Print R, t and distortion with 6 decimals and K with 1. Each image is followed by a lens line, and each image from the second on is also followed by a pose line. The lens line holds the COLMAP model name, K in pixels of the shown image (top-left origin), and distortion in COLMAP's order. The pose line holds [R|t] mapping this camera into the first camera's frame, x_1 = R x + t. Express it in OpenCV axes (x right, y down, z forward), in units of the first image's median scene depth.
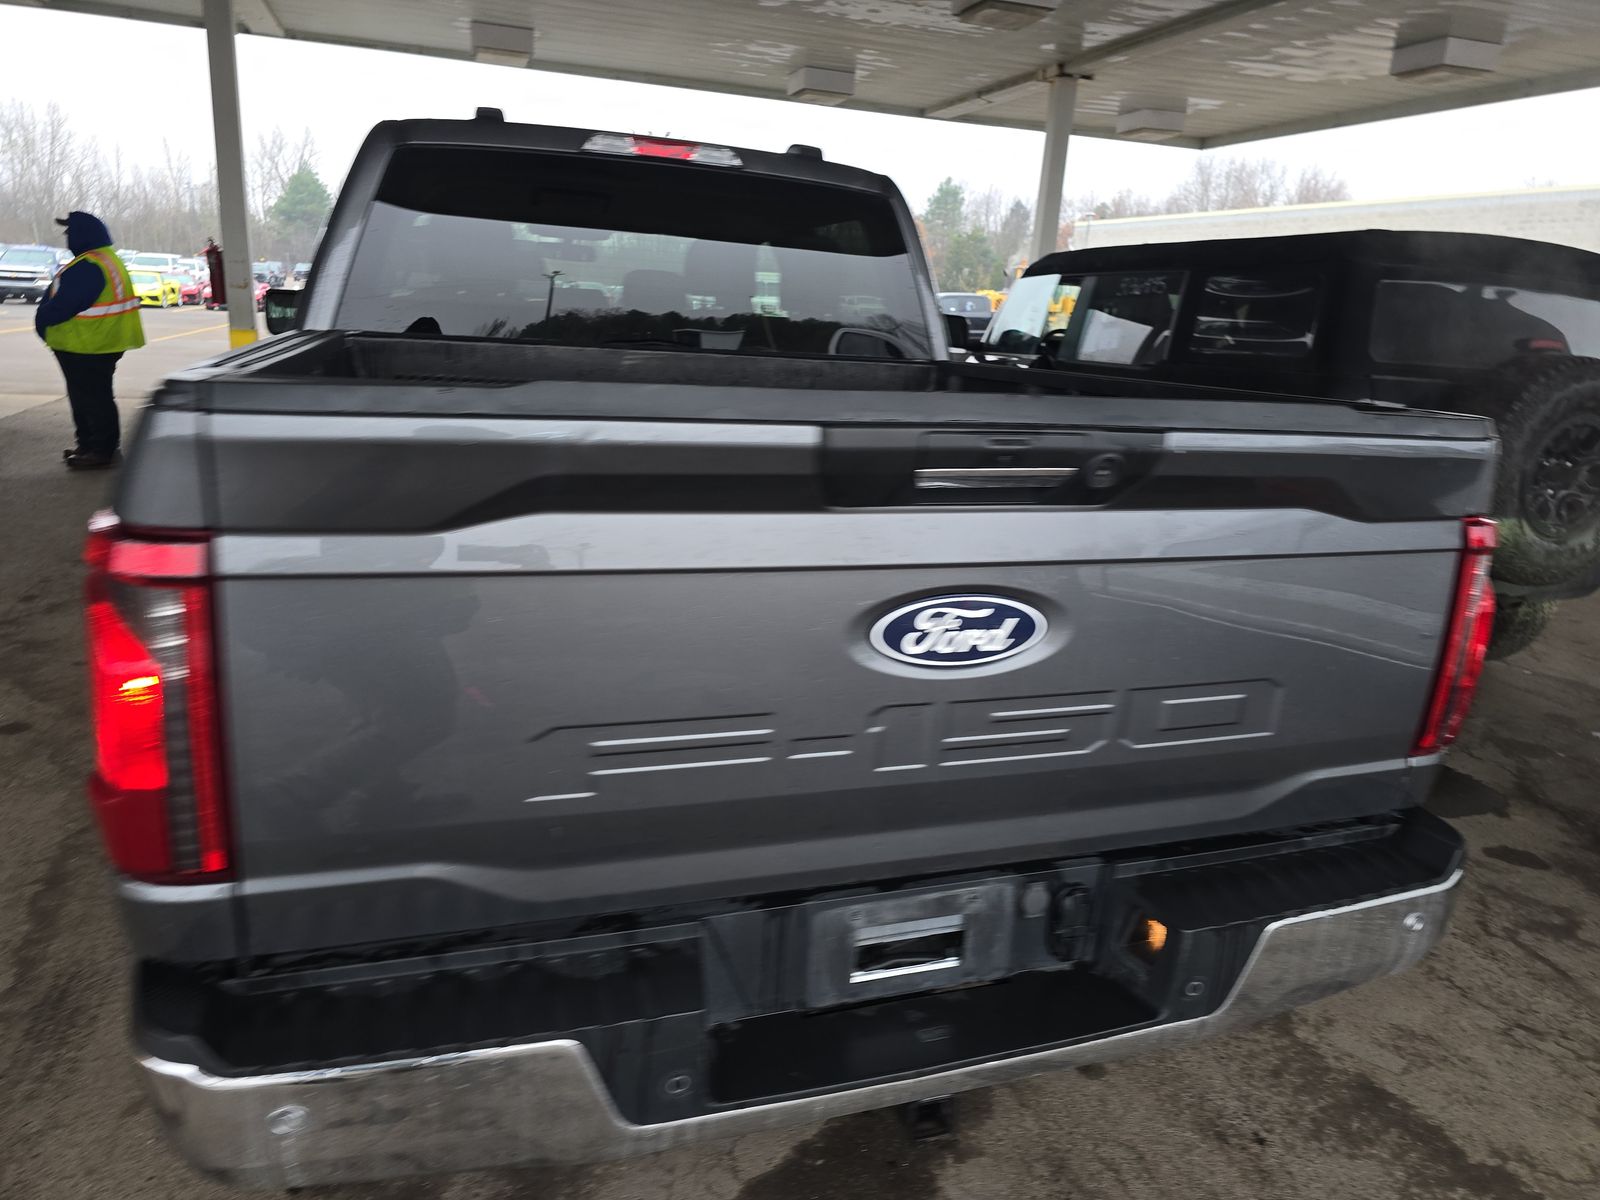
lens RADIAL K [[1090.0, 0, 793.3], [0, 1090.0, 597.1], [0, 0, 1]] dist [0.038007, -0.028507]
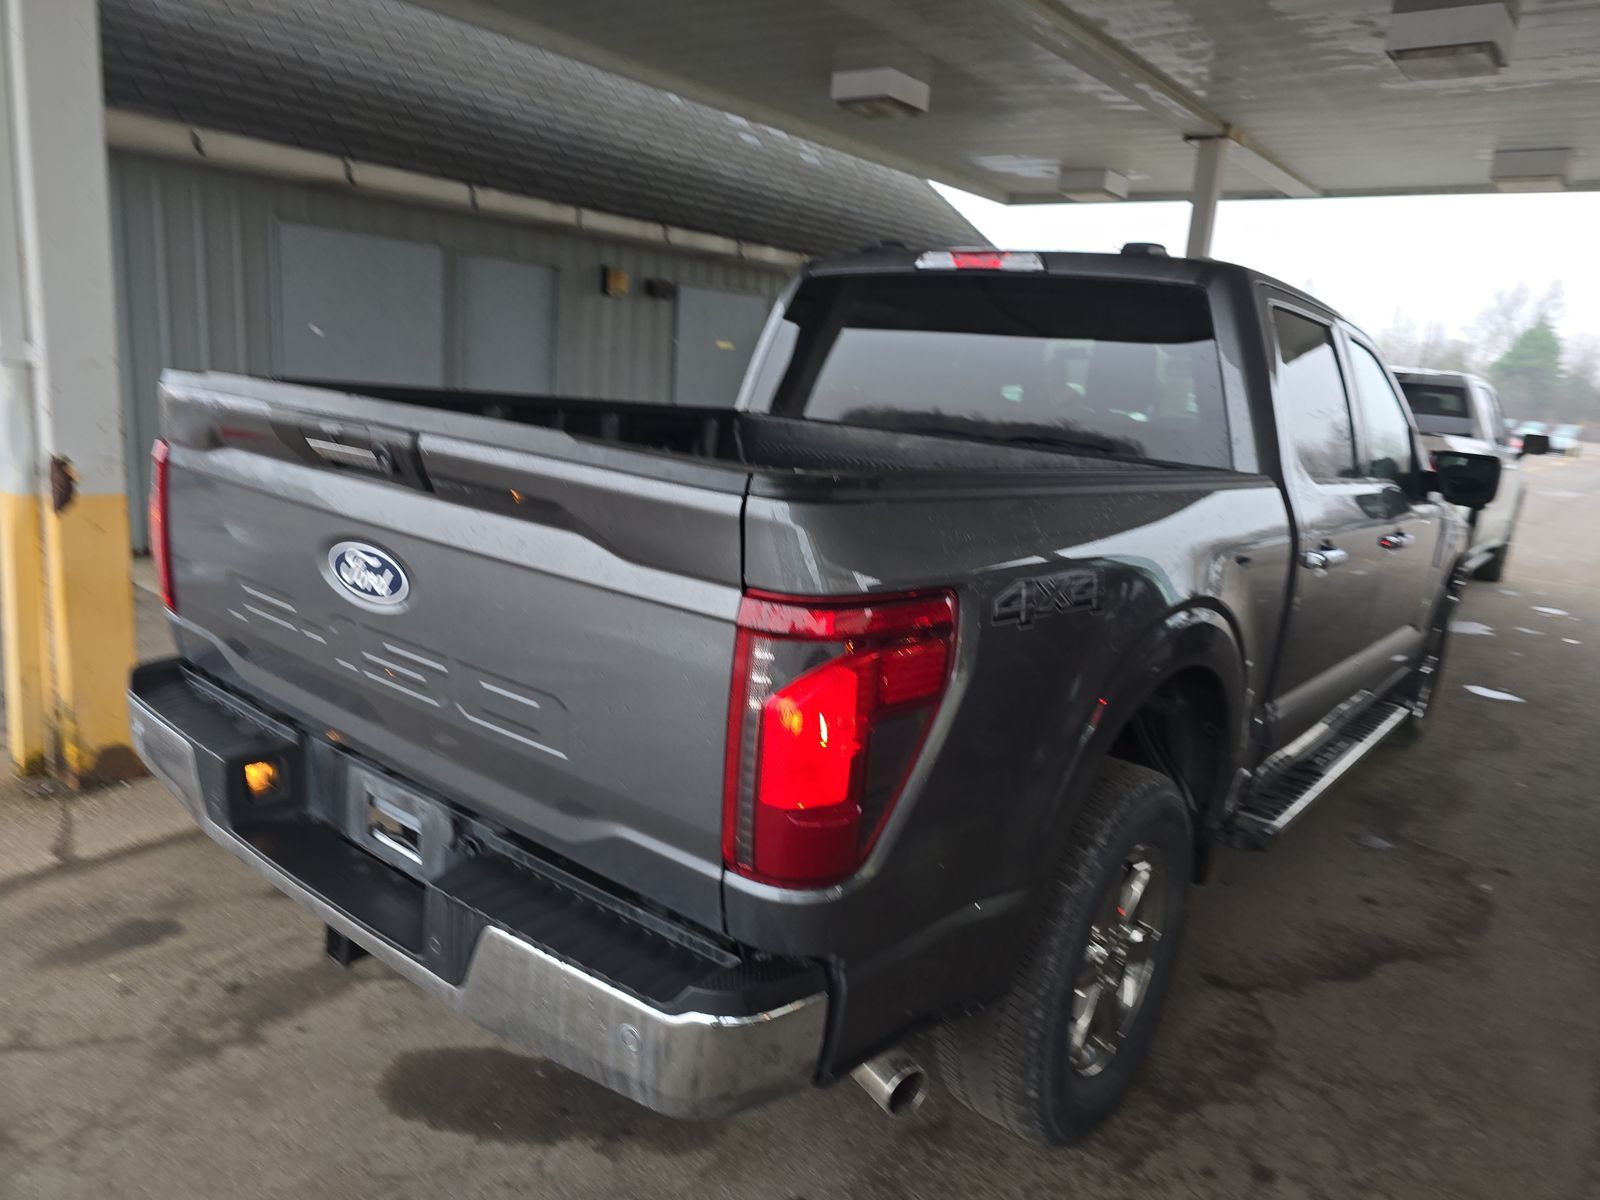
lens RADIAL K [[1090.0, 0, 802.0], [0, 1090.0, 602.9], [0, 0, 1]] dist [0.038007, -0.028507]
pose [[0.544060, 0.172396, -0.821145, 0.739663], [-0.275954, 0.960985, 0.018918, -0.050737], [0.792369, 0.216305, 0.570406, 0.307628]]
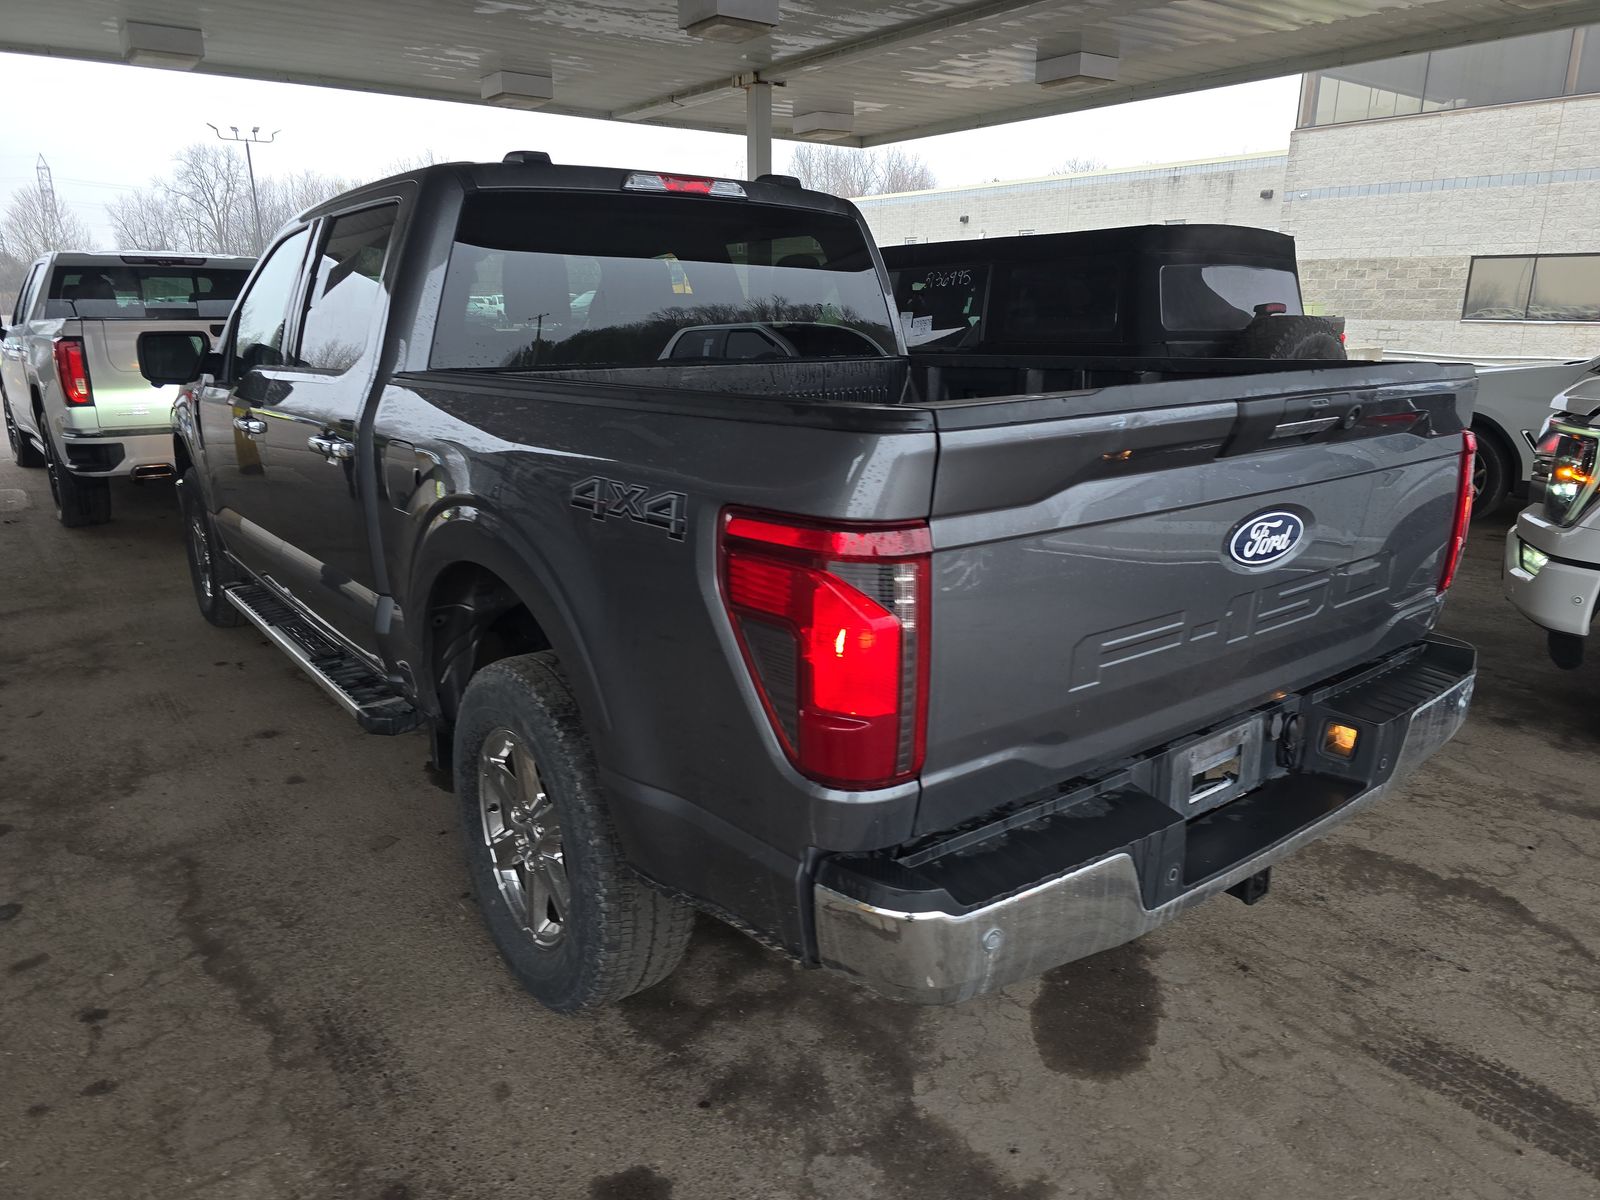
lens RADIAL K [[1090.0, 0, 794.2], [0, 1090.0, 604.3], [0, 0, 1]] dist [0.038007, -0.028507]
pose [[0.944672, -0.142144, 0.295618, -0.413484], [0.138663, 0.989796, 0.032824, -0.007683], [-0.297267, 0.009983, 0.954742, -0.094236]]
